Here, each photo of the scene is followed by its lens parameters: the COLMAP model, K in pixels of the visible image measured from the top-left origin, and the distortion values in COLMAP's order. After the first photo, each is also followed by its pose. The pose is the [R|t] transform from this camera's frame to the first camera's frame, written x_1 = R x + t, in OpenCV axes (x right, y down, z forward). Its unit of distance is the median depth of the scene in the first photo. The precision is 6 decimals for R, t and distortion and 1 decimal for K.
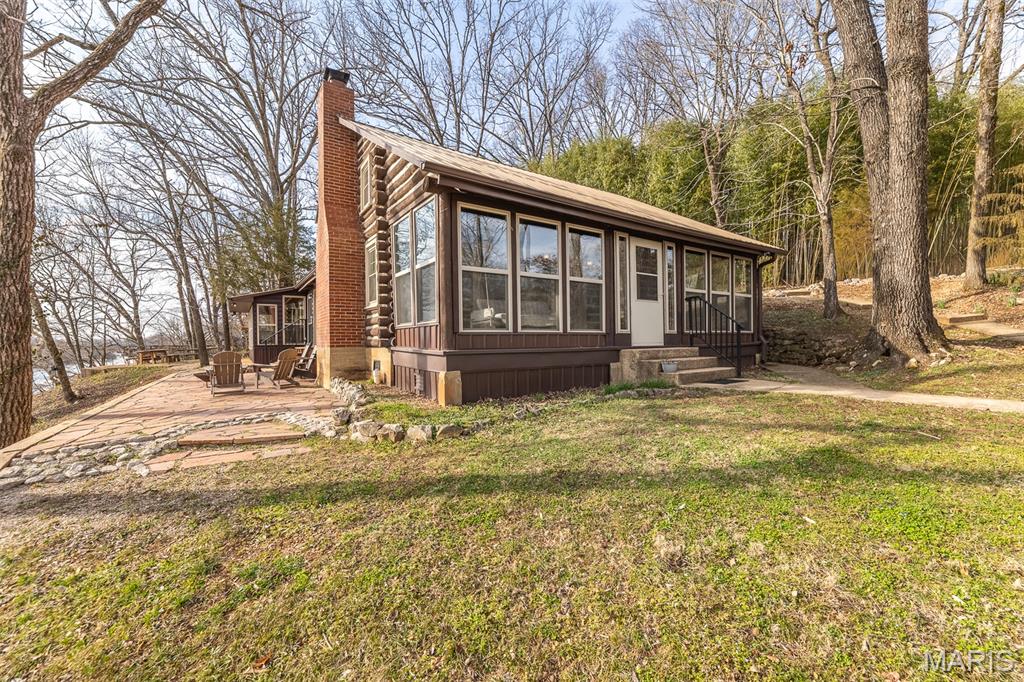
lens RADIAL K [[406.7, 0, 514.7], [0, 406.7, 338.9], [0, 0, 1]] dist [0.000920, 0.000187]
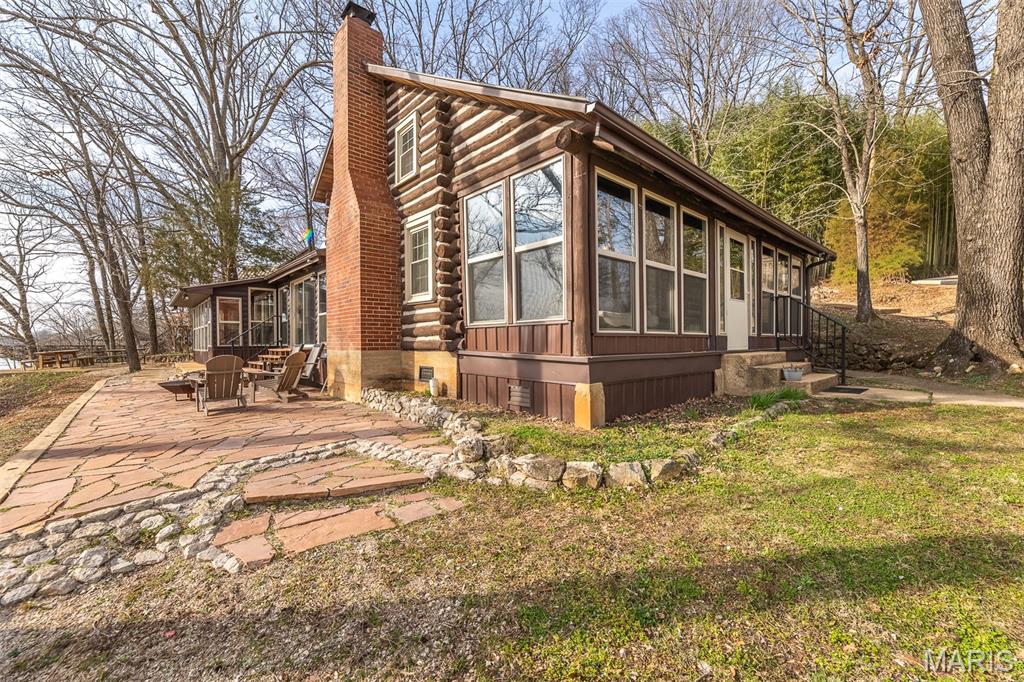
lens RADIAL K [[406.7, 0, 509.8], [0, 406.7, 342.8], [0, 0, 1]] dist [0.000920, 0.000187]
pose [[0.990267, 0.005436, 0.139071, -0.318544], [-0.006365, 0.999960, 0.006241, -0.001044], [-0.139032, -0.007066, 0.990263, 0.193375]]
